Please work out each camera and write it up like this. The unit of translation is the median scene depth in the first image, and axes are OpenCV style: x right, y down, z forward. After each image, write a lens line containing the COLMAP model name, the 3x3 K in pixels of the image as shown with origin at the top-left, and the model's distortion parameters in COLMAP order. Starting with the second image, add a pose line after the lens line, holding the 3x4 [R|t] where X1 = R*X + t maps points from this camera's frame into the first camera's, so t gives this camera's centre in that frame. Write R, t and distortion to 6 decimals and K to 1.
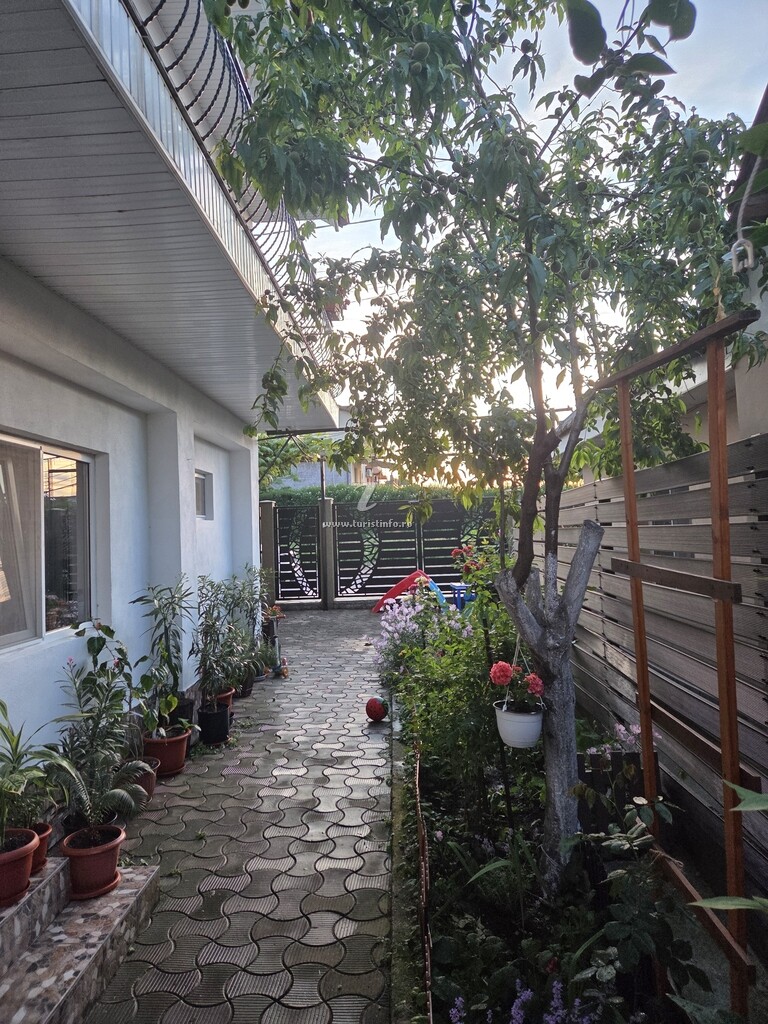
lens RADIAL K [[679.1, 0, 367.4], [0, 679.1, 516.0], [0, 0, 1]] dist [0.079272, -0.073221]
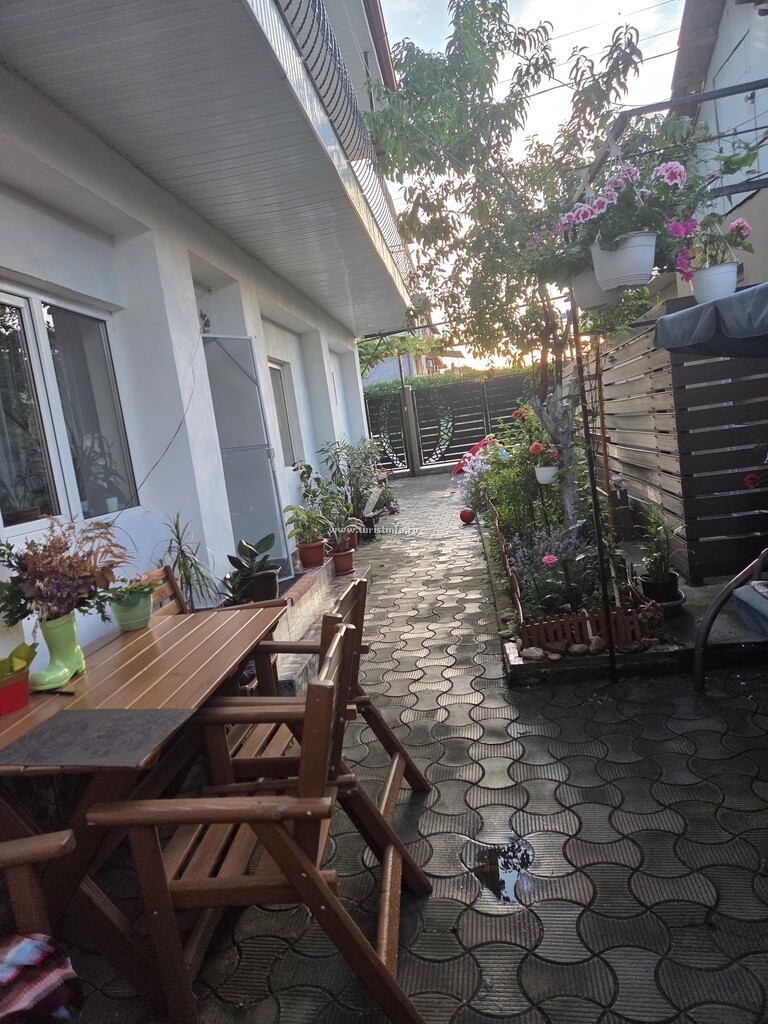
lens RADIAL K [[679.1, 0, 367.4], [0, 679.1, 516.0], [0, 0, 1]] dist [0.079272, -0.073221]
pose [[0.990855, -0.088091, -0.102209, -0.036685], [0.102395, 0.984208, 0.144396, 0.029455], [0.087875, -0.153541, 0.984227, -0.358523]]
